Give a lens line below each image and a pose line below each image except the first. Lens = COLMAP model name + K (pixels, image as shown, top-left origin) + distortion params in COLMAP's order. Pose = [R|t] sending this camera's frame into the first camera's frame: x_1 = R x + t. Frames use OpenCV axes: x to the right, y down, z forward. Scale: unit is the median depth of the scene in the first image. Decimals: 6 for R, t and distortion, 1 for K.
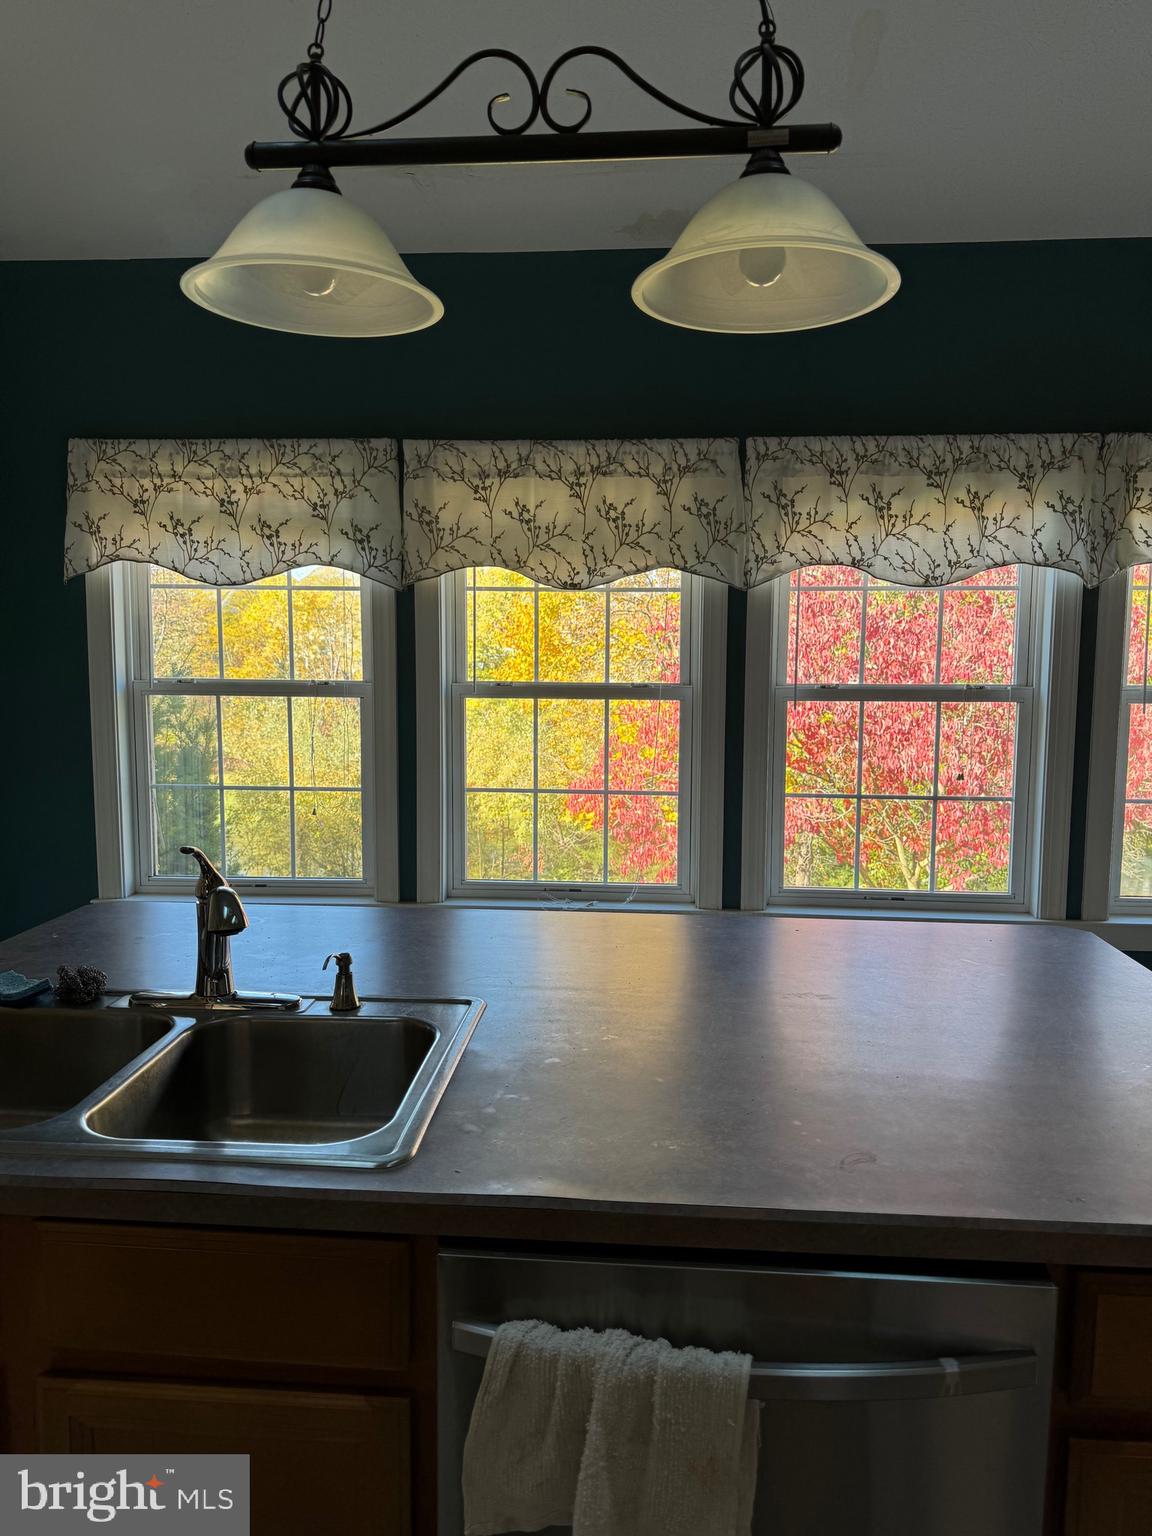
lens RADIAL K [[1090.1, 0, 576.0], [0, 1090.1, 768.0], [0, 0, 1]] dist [0.109373, -0.106650]
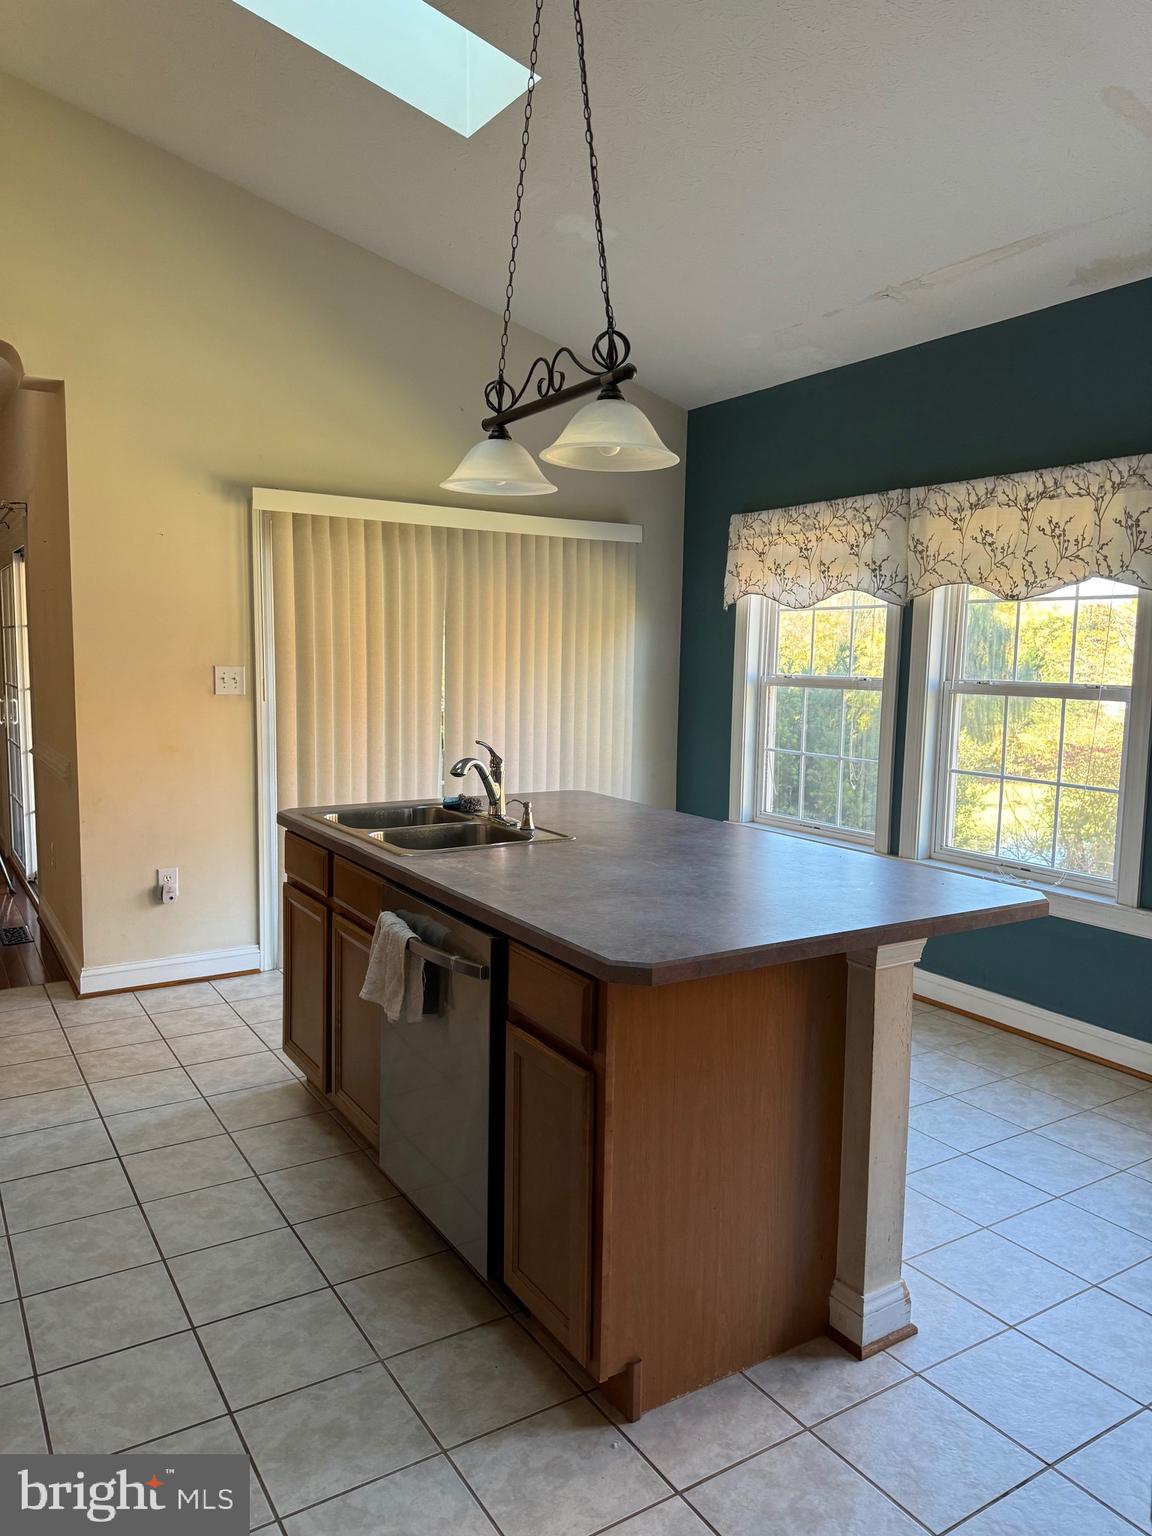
lens RADIAL K [[1074.1, 0, 576.0], [0, 1074.1, 768.0], [0, 0, 1]] dist [-0.001232, -0.032151]
pose [[0.605890, 0.082187, -0.791292, 0.614817], [-0.085489, 0.995616, 0.037950, 0.007900], [0.790942, 0.044653, 0.610260, -0.041296]]
